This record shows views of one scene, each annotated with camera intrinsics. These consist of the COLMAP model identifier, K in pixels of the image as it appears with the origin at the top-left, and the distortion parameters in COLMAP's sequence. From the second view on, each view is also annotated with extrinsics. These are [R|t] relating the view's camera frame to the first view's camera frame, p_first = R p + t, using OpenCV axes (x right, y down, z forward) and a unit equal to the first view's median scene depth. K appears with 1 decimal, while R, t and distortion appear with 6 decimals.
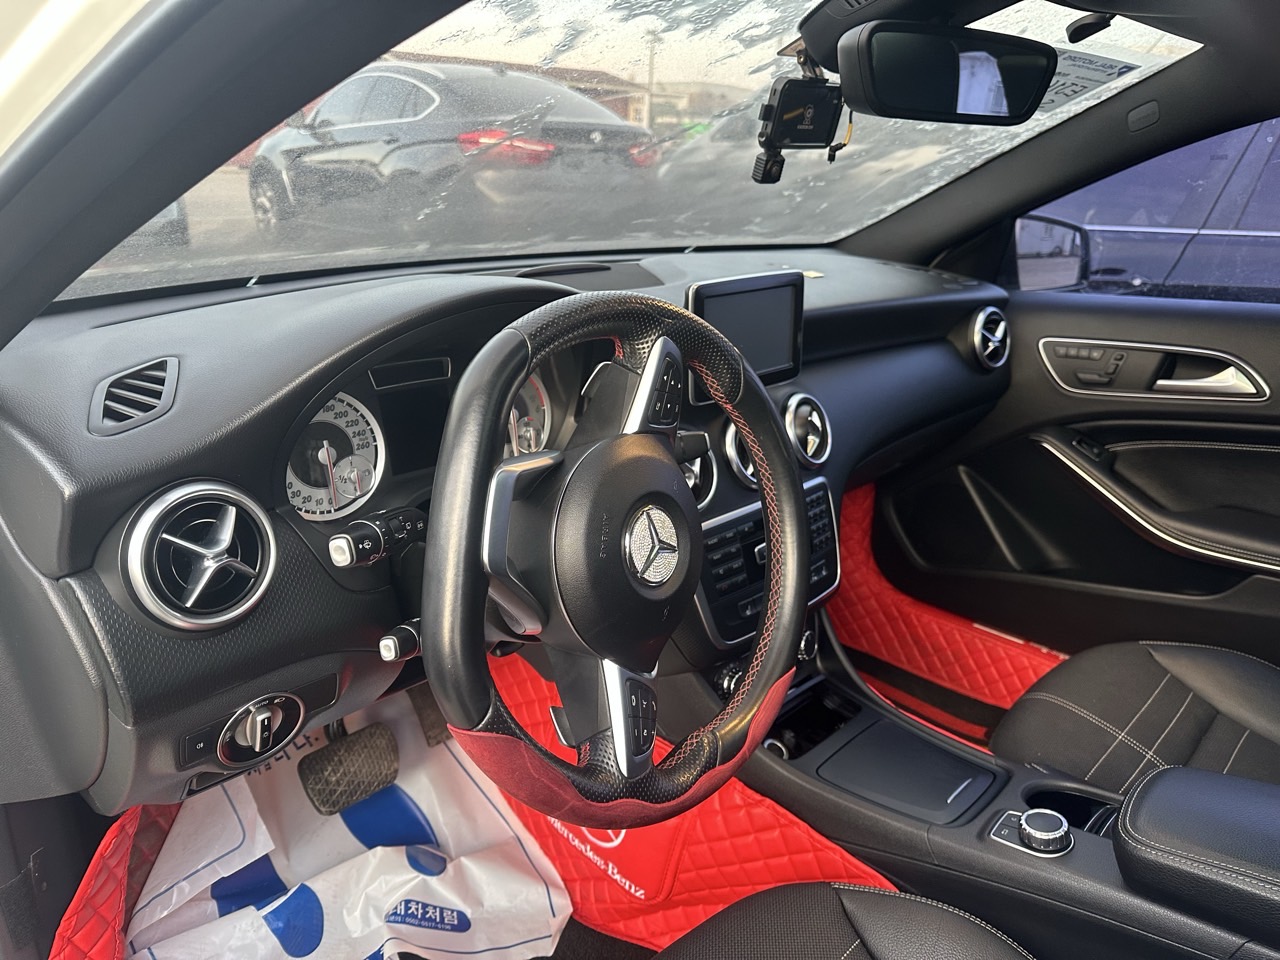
lens RADIAL K [[901.5, 0, 637.8], [0, 901.5, 470.8], [0, 0, 1]] dist [0.038765, -0.033492]
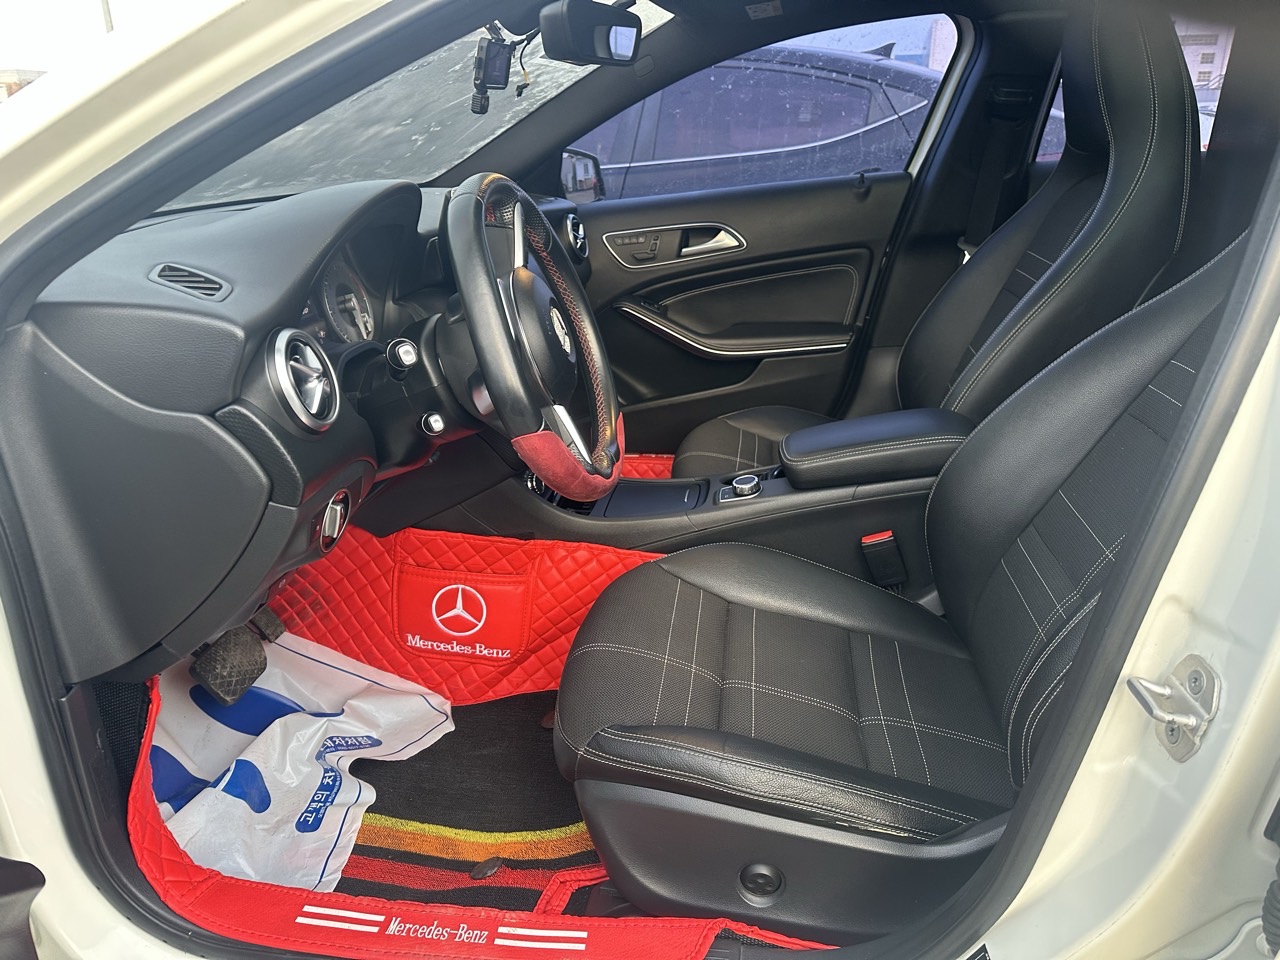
lens RADIAL K [[901.5, 0, 638.8], [0, 901.5, 477.2], [0, 0, 1]] dist [0.038765, -0.033492]
pose [[0.812687, -0.263957, 0.519487, -0.359296], [0.251621, 0.963081, 0.095716, 0.102121], [-0.525573, 0.052927, 0.849100, -0.200060]]
